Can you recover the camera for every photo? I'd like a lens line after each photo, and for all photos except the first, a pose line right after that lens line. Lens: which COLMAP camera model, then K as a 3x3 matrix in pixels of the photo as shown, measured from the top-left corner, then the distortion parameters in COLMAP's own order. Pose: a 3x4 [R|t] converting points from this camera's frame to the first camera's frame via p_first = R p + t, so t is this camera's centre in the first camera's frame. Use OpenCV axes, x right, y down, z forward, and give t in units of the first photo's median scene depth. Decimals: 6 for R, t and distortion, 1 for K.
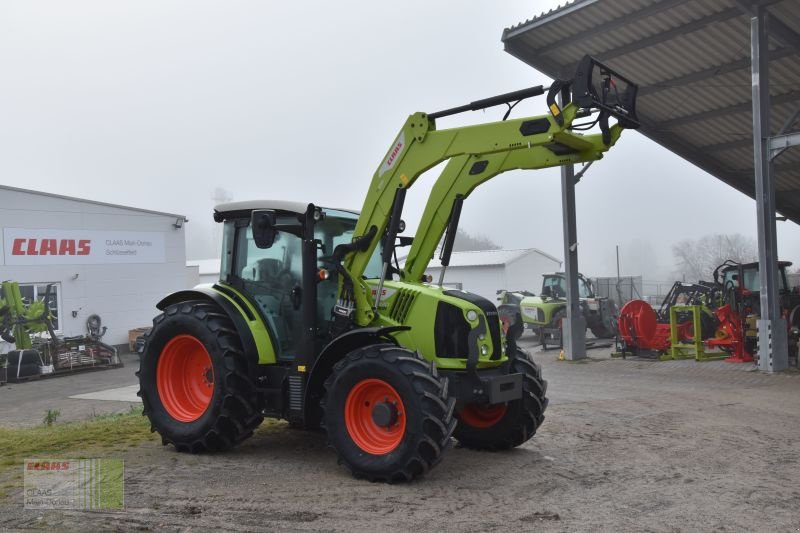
lens RADIAL K [[806.0, 0, 397.5], [0, 806.0, 274.4], [0, 0, 1]] dist [0.007766, 0.000000]
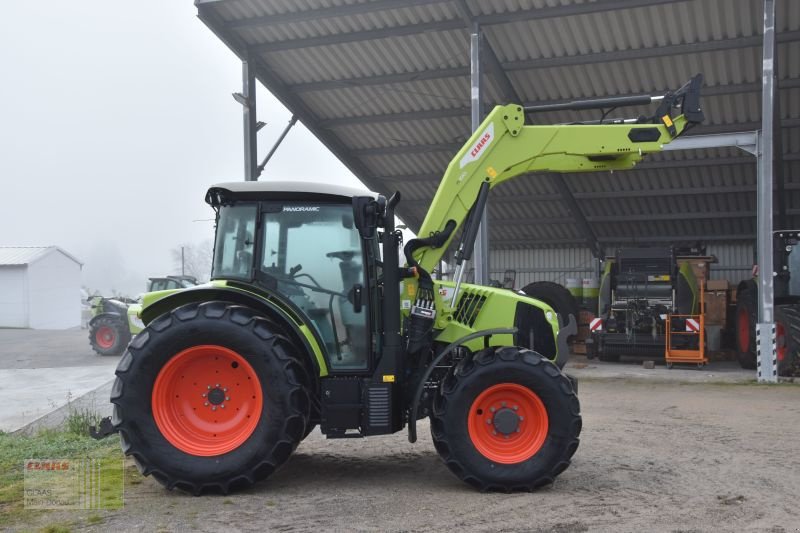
lens RADIAL K [[926.4, 0, 397.0], [0, 926.4, 275.2], [0, 0, 1]] dist [0.047345, 0.000000]
pose [[0.818573, 0.018971, 0.574089, -0.226780], [-0.015557, 0.999820, -0.010859, 0.005013], [-0.574192, -0.000042, 0.818721, 0.055664]]
